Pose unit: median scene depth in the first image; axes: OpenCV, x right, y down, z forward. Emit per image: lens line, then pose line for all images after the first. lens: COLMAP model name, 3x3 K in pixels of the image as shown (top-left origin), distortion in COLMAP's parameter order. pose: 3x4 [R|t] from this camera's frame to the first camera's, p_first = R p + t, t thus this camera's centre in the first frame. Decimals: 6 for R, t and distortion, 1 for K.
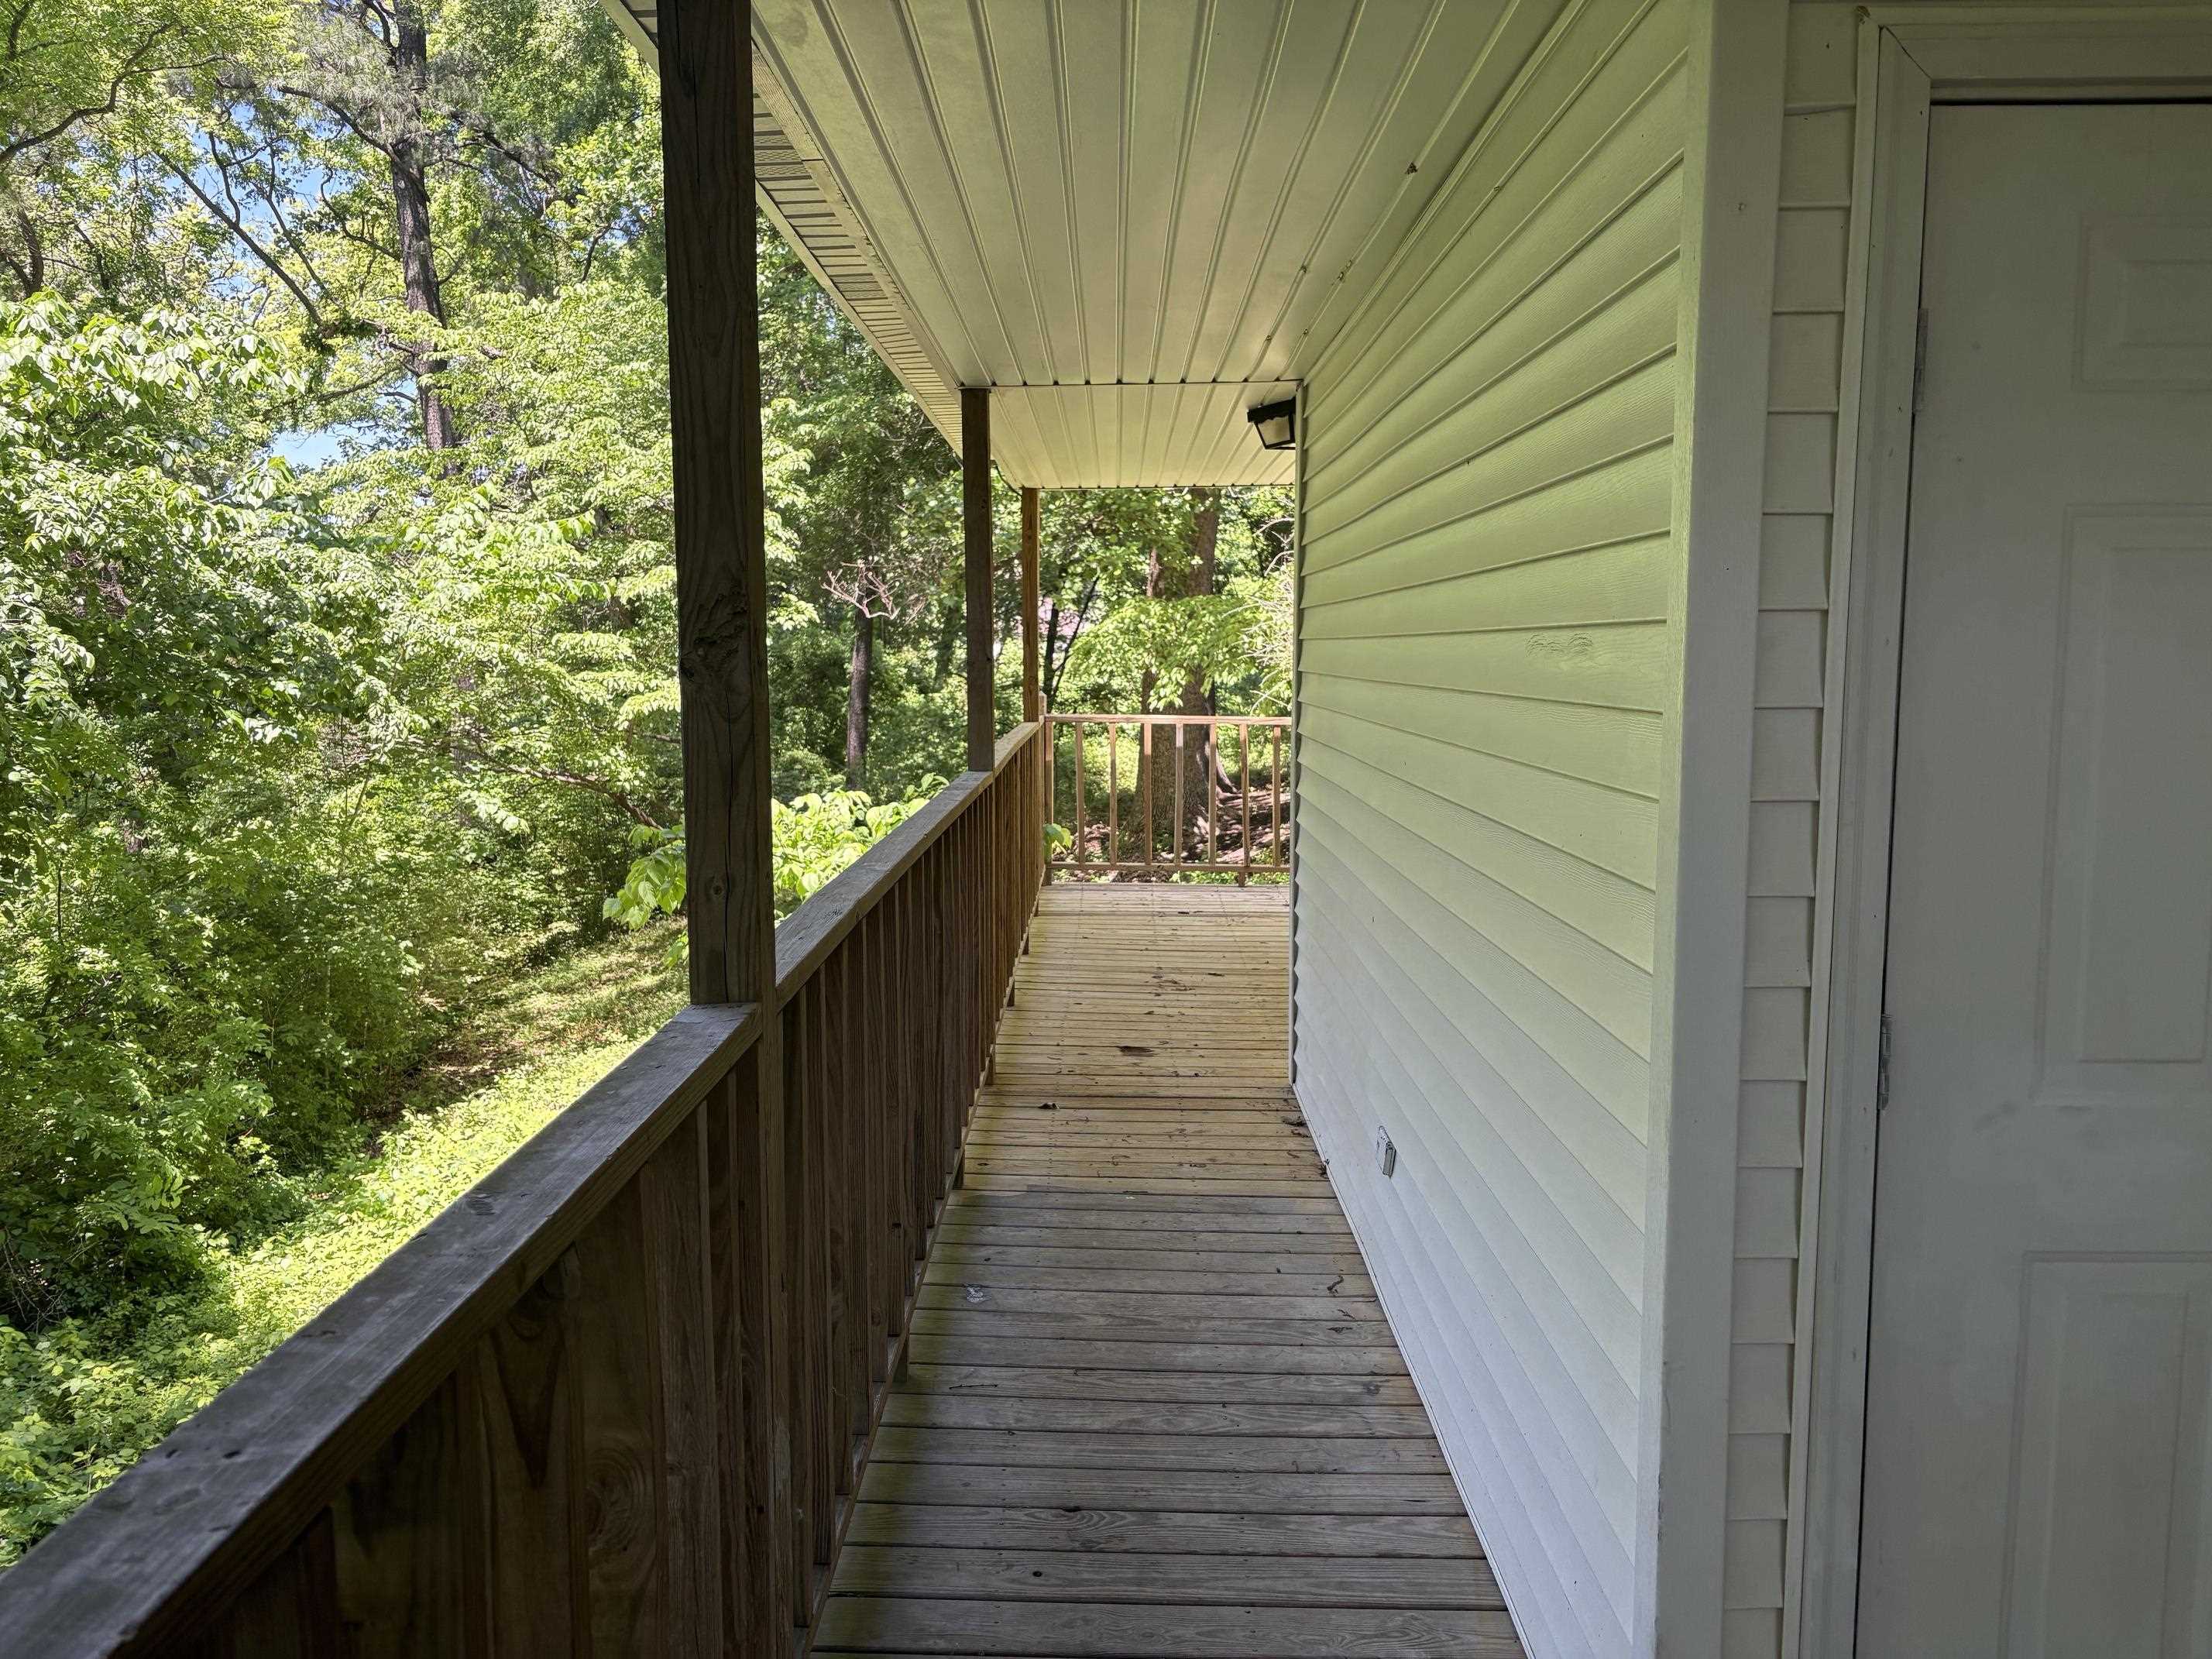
lens RADIAL K [[1687.3, 0, 1104.3], [0, 1687.3, 845.8], [0, 0, 1]] dist [0.030882, -0.002061]
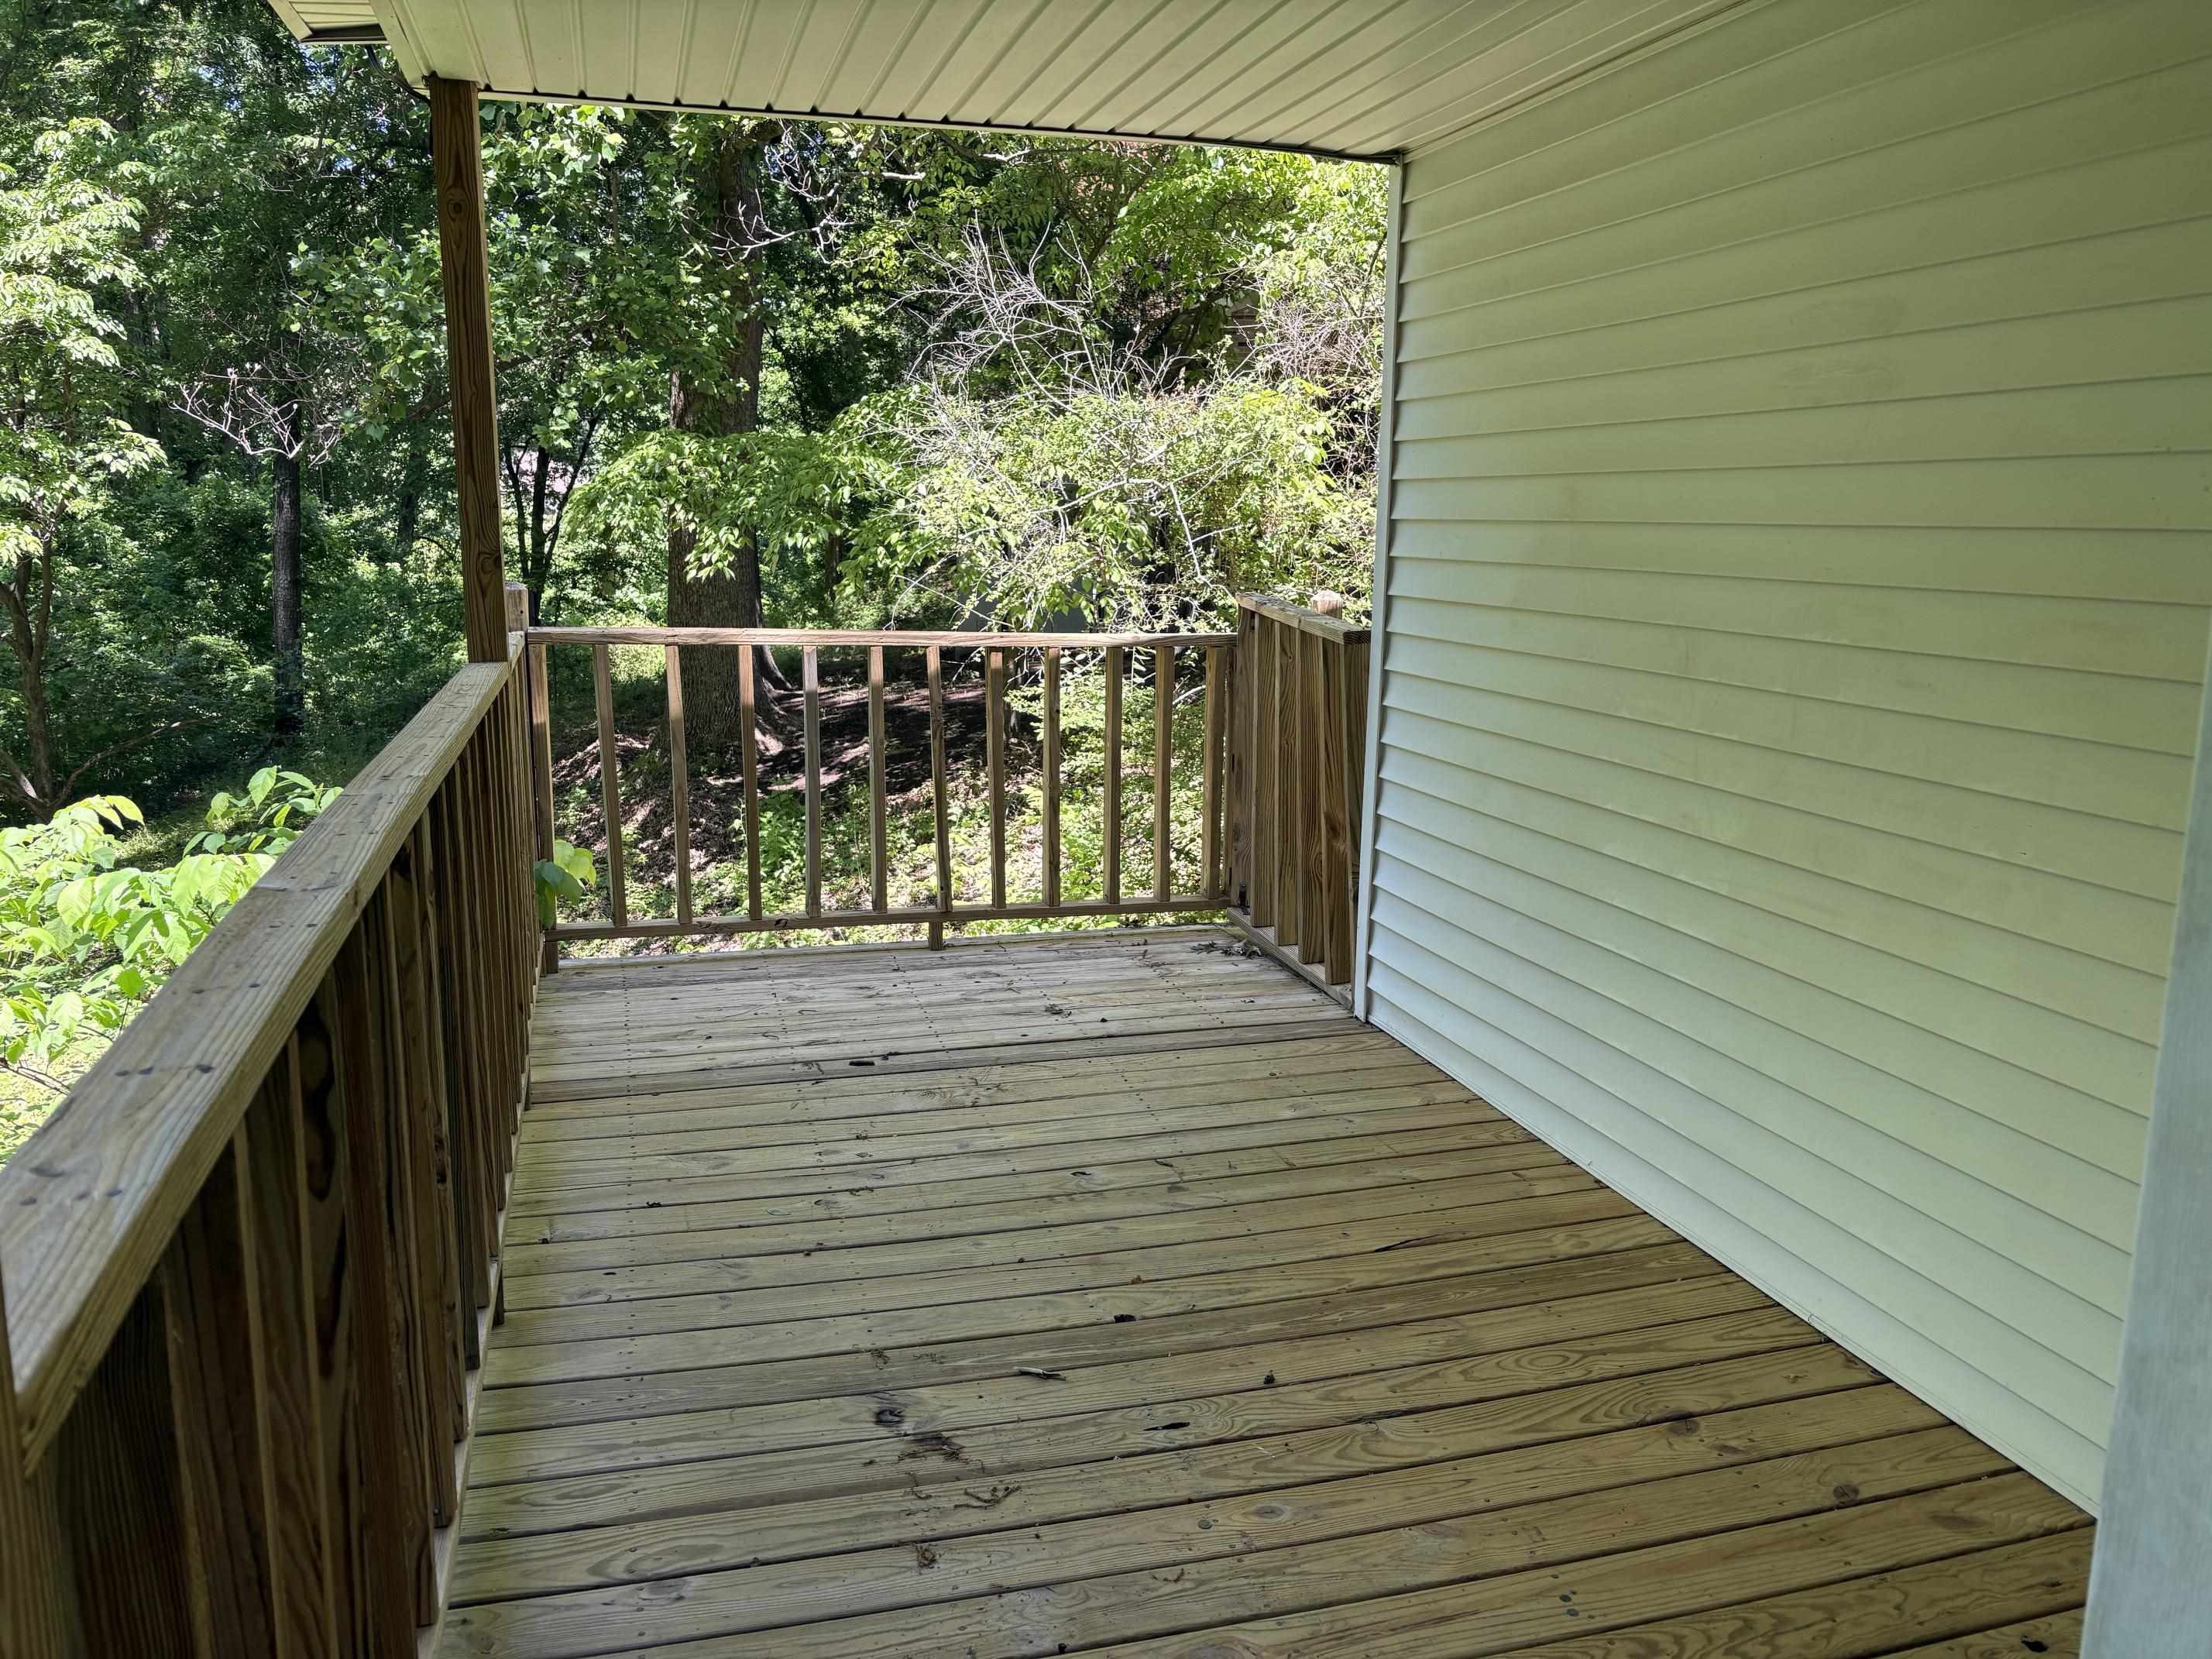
lens RADIAL K [[1687.3, 0, 1104.3], [0, 1687.3, 845.8], [0, 0, 1]] dist [0.030882, -0.002061]
pose [[0.959932, -0.048120, 0.276070, -0.006213], [0.026432, 0.996302, 0.081751, -0.023858], [-0.278983, -0.071179, 0.957655, 0.222787]]
